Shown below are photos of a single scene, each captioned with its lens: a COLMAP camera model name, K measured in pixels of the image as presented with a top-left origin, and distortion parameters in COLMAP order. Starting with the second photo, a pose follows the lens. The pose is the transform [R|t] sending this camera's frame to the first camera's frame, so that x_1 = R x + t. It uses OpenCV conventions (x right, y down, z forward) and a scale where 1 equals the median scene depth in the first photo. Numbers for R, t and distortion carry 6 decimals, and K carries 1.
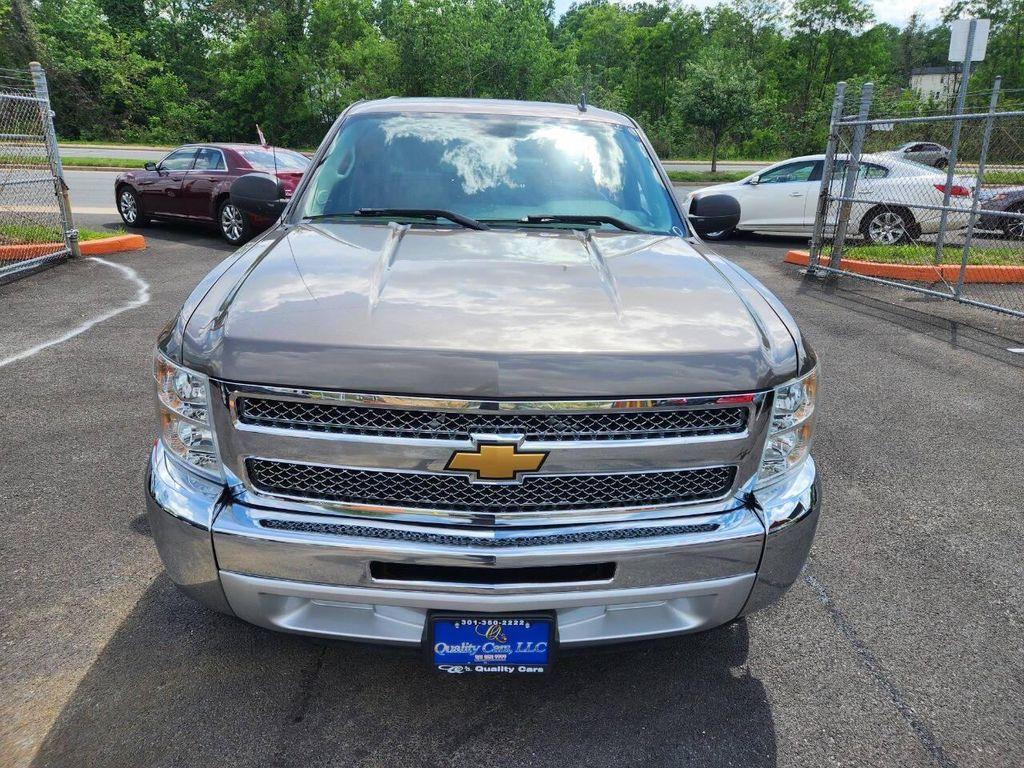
lens RADIAL K [[713.4, 0, 505.4], [0, 713.4, 388.8], [0, 0, 1]] dist [0.066905, -0.049531]
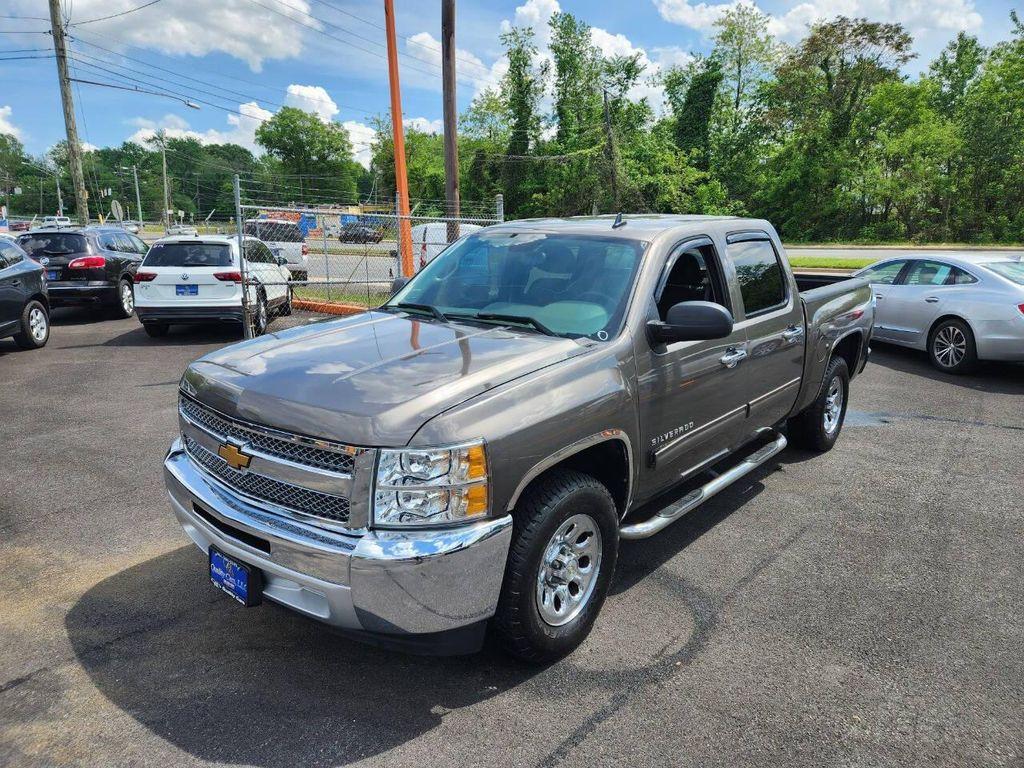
lens RADIAL K [[713.4, 0, 505.4], [0, 713.4, 388.8], [0, 0, 1]] dist [0.066905, -0.049531]
pose [[0.735724, 0.119315, -0.666689, 0.902710], [-0.198128, 0.979215, -0.043396, -0.056175], [0.647654, 0.164017, 0.744071, 0.127925]]
